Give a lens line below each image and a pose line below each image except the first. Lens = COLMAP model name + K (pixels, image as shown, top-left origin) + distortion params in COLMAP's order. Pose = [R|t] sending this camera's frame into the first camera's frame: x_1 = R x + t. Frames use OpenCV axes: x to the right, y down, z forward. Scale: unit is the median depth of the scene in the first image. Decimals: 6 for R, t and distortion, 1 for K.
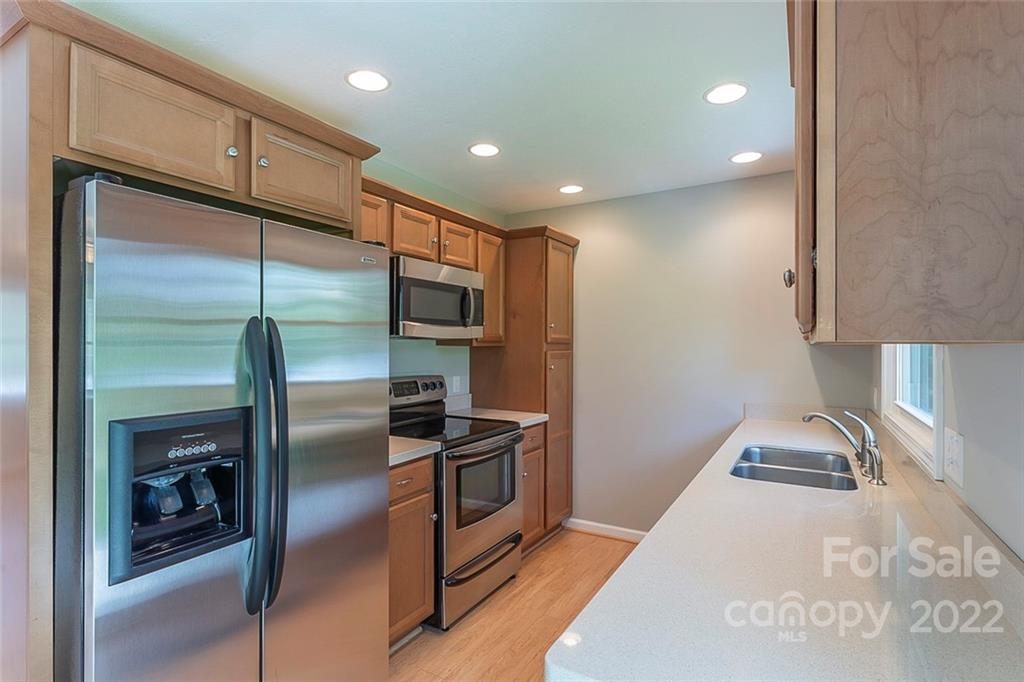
lens RADIAL K [[504.7, 0, 509.6], [0, 504.7, 343.5], [0, 0, 1]] dist [0.001788, -0.000577]
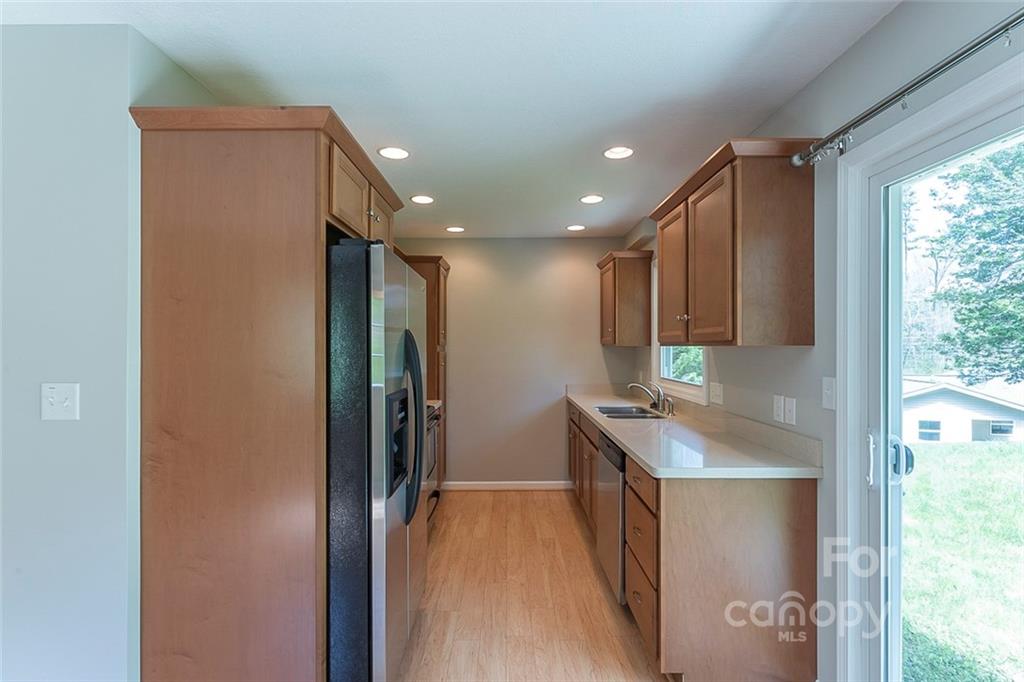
lens RADIAL K [[479.7, 0, 514.7], [0, 479.7, 343.4], [0, 0, 1]] dist [-0.004405, 0.000897]
pose [[0.863344, 0.002674, 0.504610, -0.400880], [-0.000616, 0.999991, -0.004245, -0.001848], [-0.504616, 0.003354, 0.863337, -0.171150]]
